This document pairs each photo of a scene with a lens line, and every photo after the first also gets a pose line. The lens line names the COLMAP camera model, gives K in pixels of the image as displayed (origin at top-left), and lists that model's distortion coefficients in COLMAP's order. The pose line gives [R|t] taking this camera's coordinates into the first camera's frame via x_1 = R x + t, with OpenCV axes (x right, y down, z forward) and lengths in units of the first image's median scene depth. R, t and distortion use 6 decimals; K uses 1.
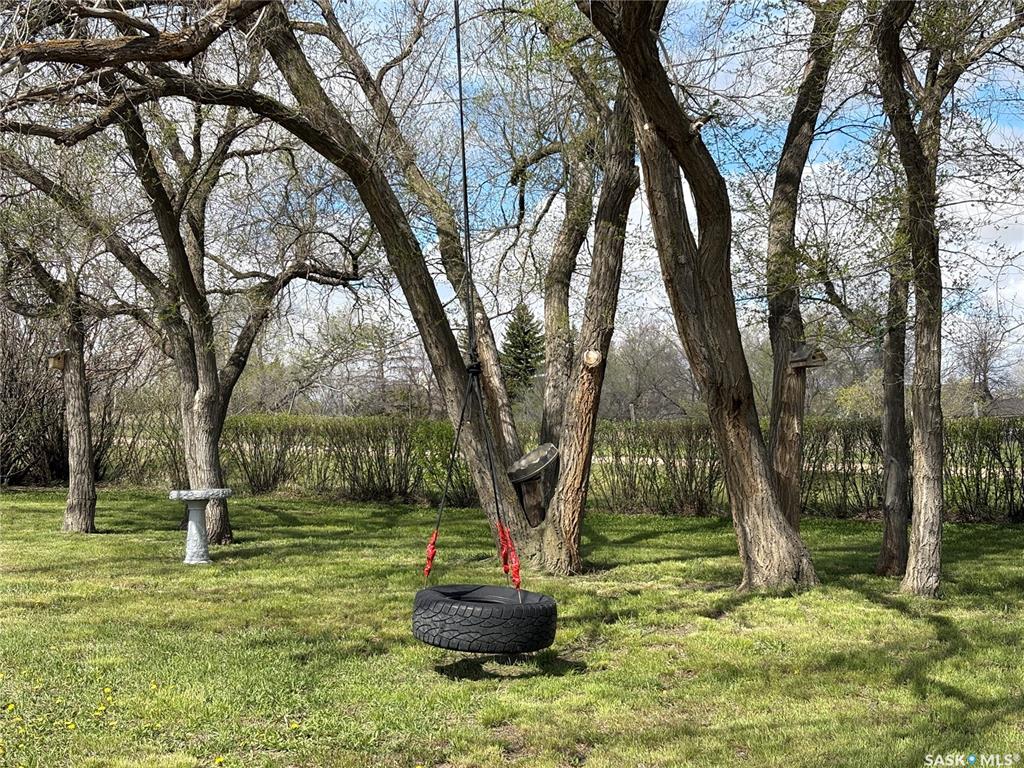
lens RADIAL K [[1540.5, 0, 512.3], [0, 1540.5, 385.6], [0, 0, 1]] dist [0.090960, 0.000000]
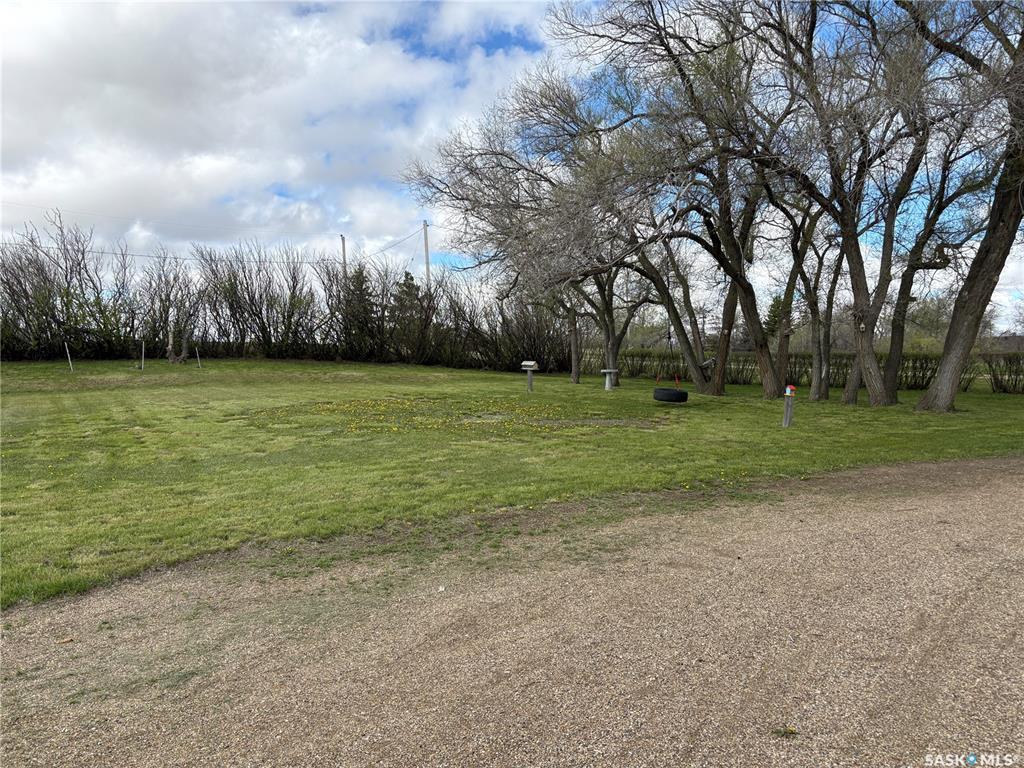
lens RADIAL K [[778.6, 0, 511.8], [0, 778.6, 385.9], [0, 0, 1]] dist [0.060394, -0.065369]
pose [[0.945995, 0.025074, -0.323210, 0.115294], [-0.003965, 0.997825, 0.065805, -0.008911], [0.324157, -0.060970, 0.944037, -0.537212]]
